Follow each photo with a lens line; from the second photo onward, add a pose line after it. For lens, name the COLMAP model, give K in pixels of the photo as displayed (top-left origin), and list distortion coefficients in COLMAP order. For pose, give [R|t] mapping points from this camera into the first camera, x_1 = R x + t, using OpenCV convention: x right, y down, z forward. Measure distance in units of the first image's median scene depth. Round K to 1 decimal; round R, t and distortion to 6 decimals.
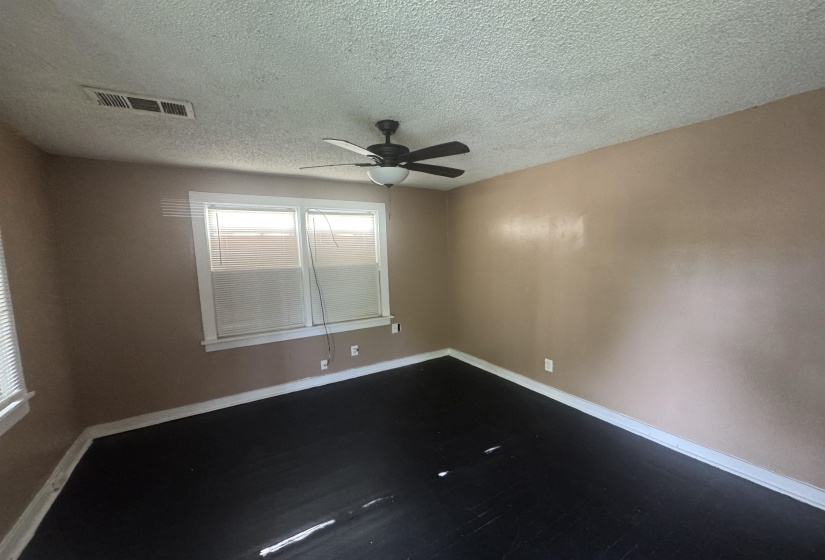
lens RADIAL K [[336.2, 0, 412.0], [0, 336.2, 281.7], [0, 0, 1]] dist [-0.003435, -0.000151]
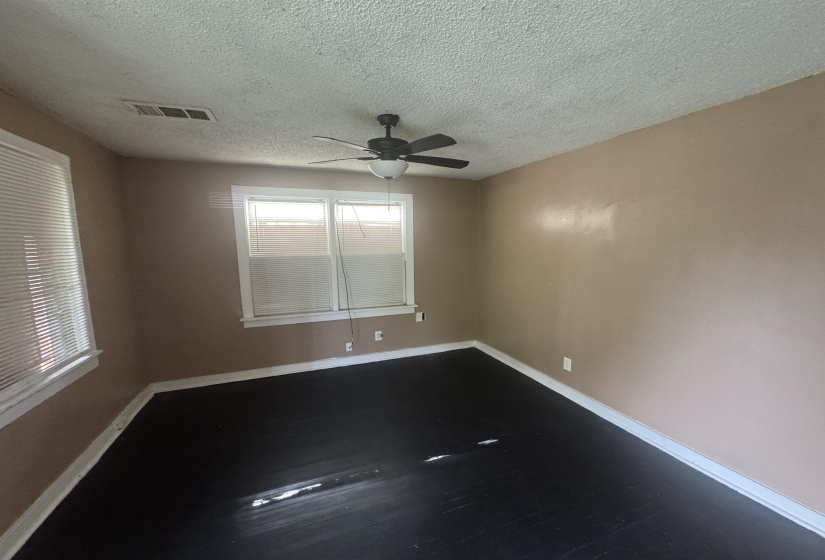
lens RADIAL K [[336.2, 0, 411.9], [0, 336.2, 283.3], [0, 0, 1]] dist [-0.003435, -0.000151]
pose [[0.983586, 0.038650, -0.176249, 0.141451], [-0.032544, 0.998770, 0.037409, -0.002422], [0.177478, -0.031059, 0.983634, -0.011949]]
